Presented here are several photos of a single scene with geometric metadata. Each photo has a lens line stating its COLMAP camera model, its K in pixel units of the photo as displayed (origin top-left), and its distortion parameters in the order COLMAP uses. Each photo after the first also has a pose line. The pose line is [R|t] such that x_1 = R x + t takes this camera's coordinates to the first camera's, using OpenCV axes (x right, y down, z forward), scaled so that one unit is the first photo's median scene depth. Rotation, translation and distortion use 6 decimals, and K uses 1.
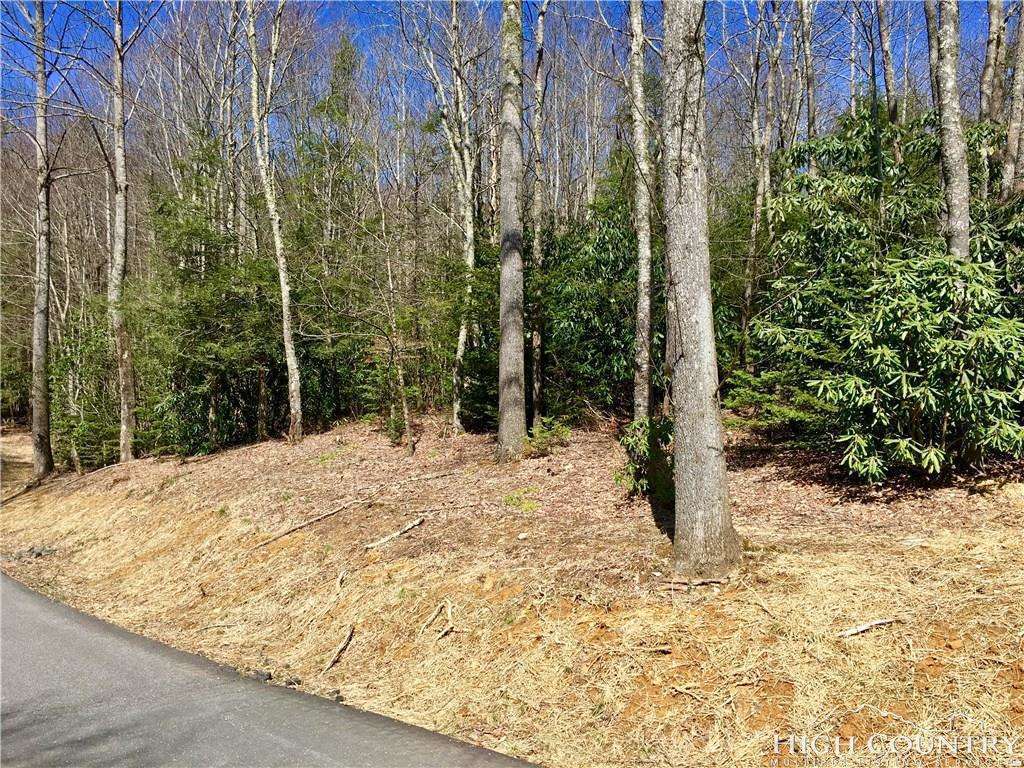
lens RADIAL K [[849.1, 0, 512.0], [0, 849.1, 384.0], [0, 0, 1]] dist [0.093533, -0.134381]
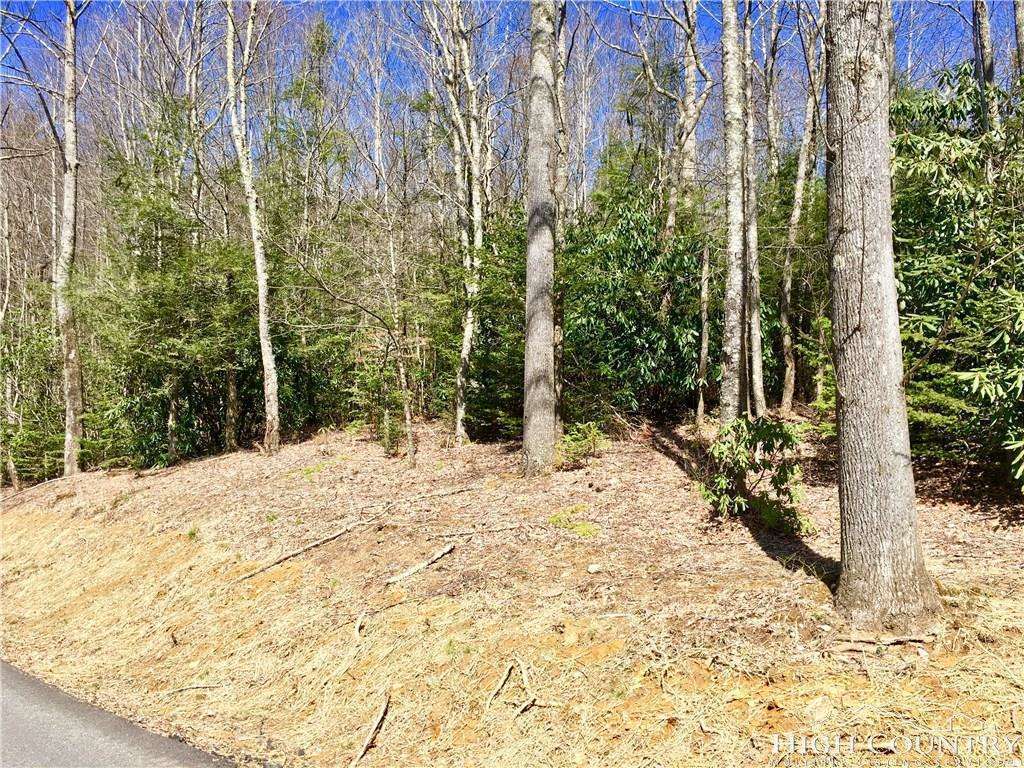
lens RADIAL K [[849.1, 0, 512.0], [0, 849.1, 384.0], [0, 0, 1]] dist [0.093533, -0.134381]
pose [[0.998529, 0.008102, 0.053610, -0.072208], [-0.007122, 0.999805, -0.018440, 0.015881], [-0.053749, 0.018031, 0.998392, 0.146828]]
